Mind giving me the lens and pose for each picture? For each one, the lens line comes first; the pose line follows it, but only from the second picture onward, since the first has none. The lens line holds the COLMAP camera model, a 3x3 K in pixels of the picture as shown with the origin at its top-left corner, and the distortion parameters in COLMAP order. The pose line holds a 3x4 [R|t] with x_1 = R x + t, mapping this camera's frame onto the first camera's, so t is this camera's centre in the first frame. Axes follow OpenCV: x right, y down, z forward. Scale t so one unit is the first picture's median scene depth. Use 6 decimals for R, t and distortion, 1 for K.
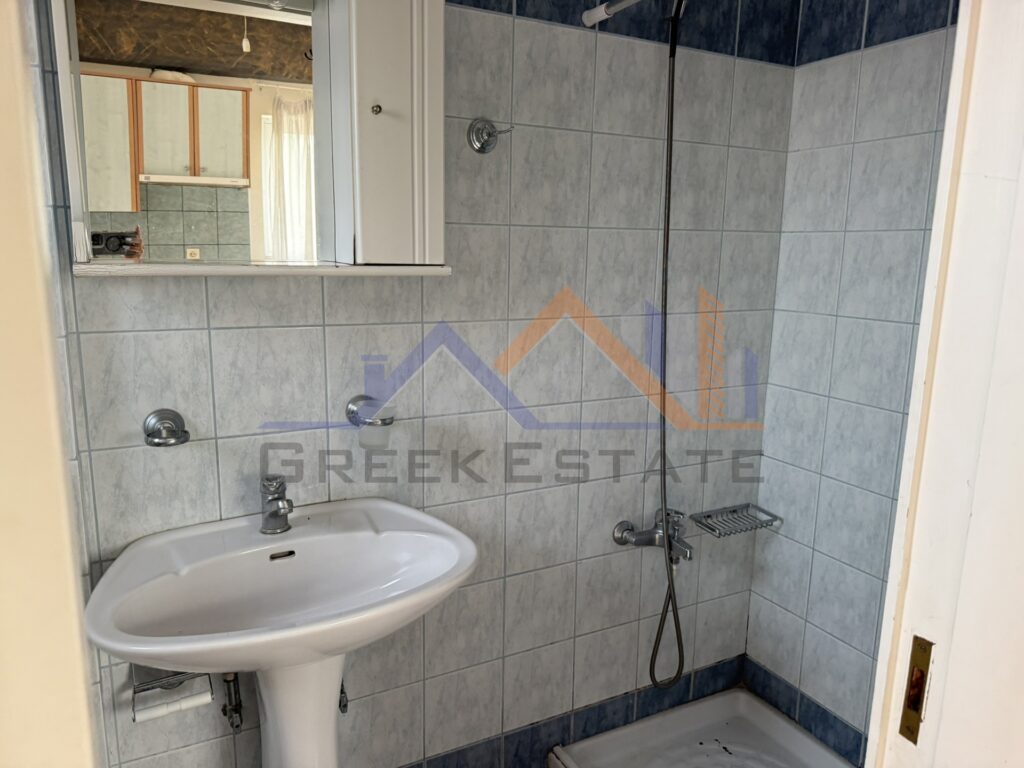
lens RADIAL K [[751.0, 0, 502.4], [0, 751.0, 383.1], [0, 0, 1]] dist [0.079123, -0.131754]
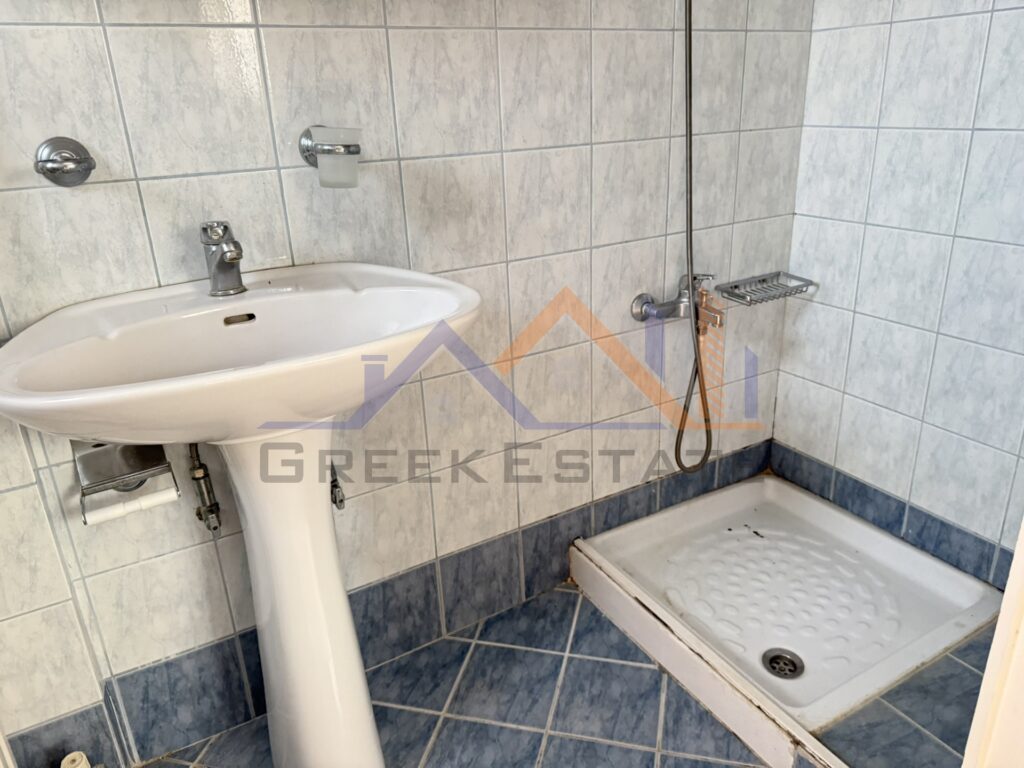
lens RADIAL K [[745.4, 0, 512.0], [0, 745.4, 384.0], [0, 0, 1]] dist [0.028440, -0.040559]
pose [[0.997487, -0.066787, 0.023667, -0.017573], [0.061537, 0.982124, 0.177893, 0.126483], [-0.035125, -0.175989, 0.983765, 0.142321]]
